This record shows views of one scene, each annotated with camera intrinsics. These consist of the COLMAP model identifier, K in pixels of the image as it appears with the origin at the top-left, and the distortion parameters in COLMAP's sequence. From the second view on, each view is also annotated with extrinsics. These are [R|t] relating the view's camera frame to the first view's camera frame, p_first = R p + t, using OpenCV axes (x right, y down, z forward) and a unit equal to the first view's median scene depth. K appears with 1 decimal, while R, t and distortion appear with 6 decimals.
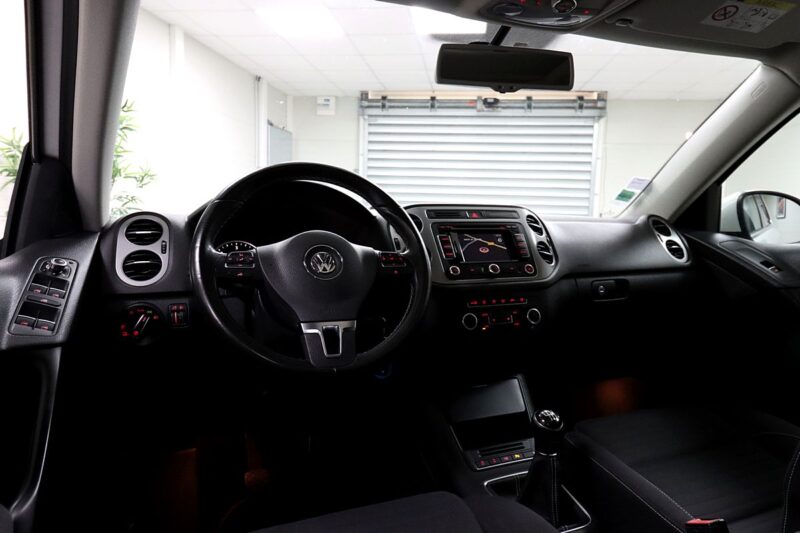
lens RADIAL K [[524.5, 0, 404.1], [0, 524.5, 255.3], [0, 0, 1]] dist [0.007899, 0.003649]
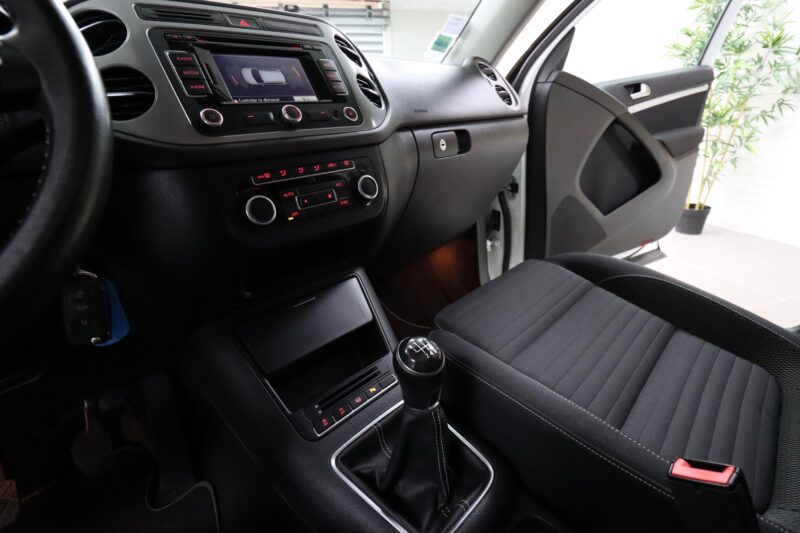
lens RADIAL K [[374.9, 0, 400.0], [0, 374.9, 266.5], [0, 0, 1]] dist [-0.014059, -0.000116]
pose [[0.926214, -0.201690, 0.318509, 0.106777], [0.104825, 0.949321, 0.296311, 0.069971], [-0.362131, -0.241060, 0.900417, 0.498609]]
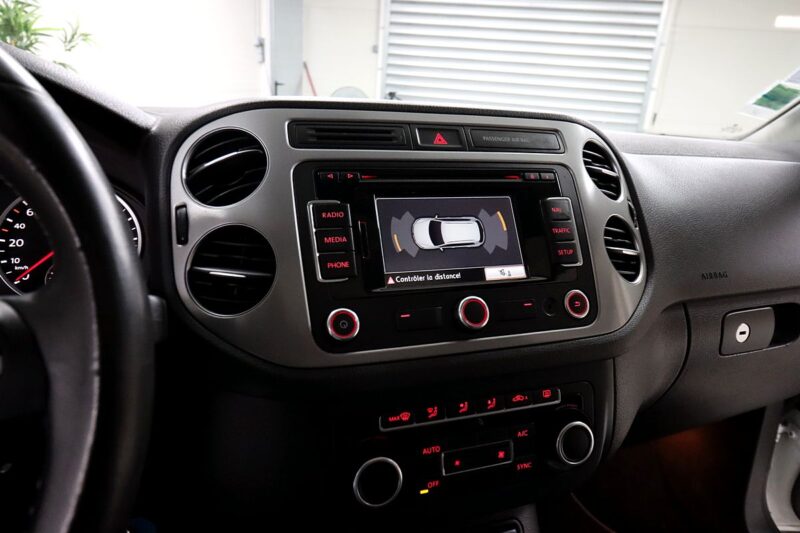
lens RADIAL K [[524.5, 0, 404.1], [0, 524.5, 255.3], [0, 0, 1]] dist [0.007899, 0.003649]
pose [[0.996982, 0.064238, -0.043590, 0.127160], [-0.053755, 0.976357, 0.209372, -0.070950], [0.056009, -0.206397, 0.976864, 0.614971]]
